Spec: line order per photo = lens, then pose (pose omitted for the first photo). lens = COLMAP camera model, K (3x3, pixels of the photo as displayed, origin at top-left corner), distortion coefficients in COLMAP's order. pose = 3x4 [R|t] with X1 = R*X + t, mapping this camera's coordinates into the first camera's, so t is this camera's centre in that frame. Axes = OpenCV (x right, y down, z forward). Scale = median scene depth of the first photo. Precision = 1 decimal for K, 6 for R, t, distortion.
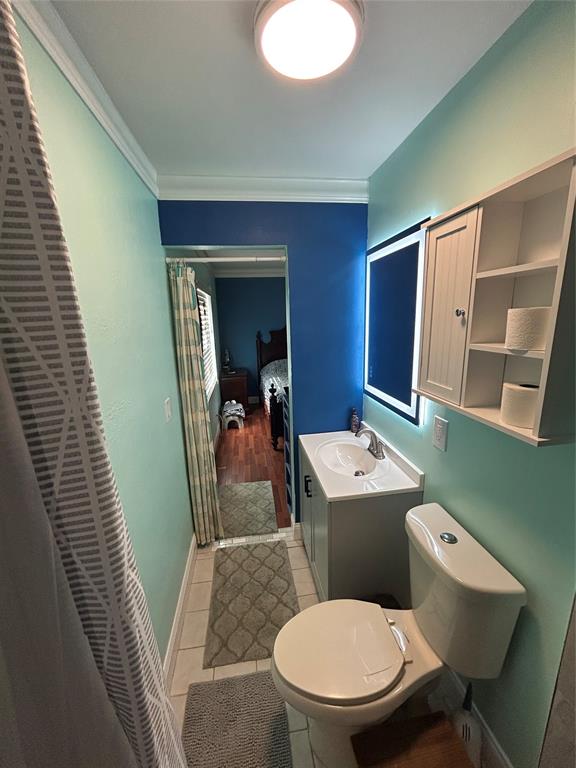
lens RADIAL K [[309.6, 0, 290.2], [0, 309.6, 385.4], [0, 0, 1]] dist [0.001373, 0.000375]
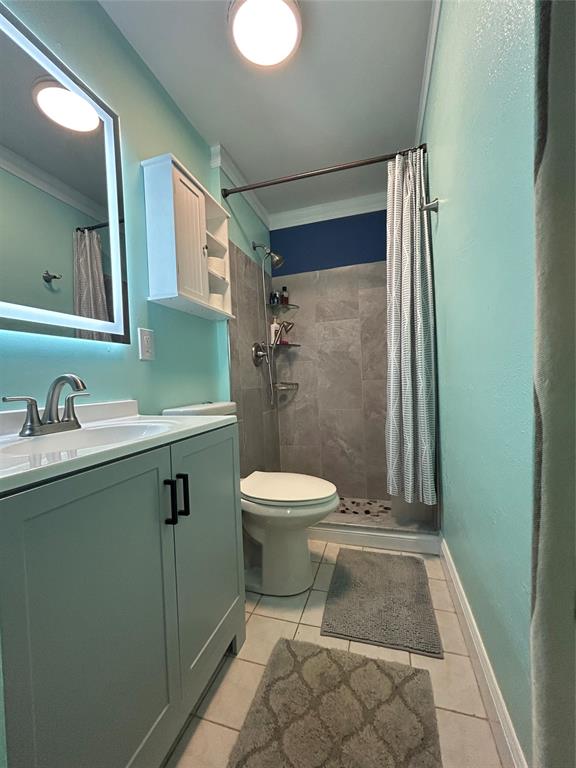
lens RADIAL K [[309.6, 0, 290.2], [0, 309.6, 385.4], [0, 0, 1]] dist [0.001373, 0.000375]
pose [[-0.901967, 0.057686, 0.427933, -0.340266], [0.158761, 0.965924, 0.204417, 0.136509], [-0.401559, 0.252317, -0.880390, 1.581900]]
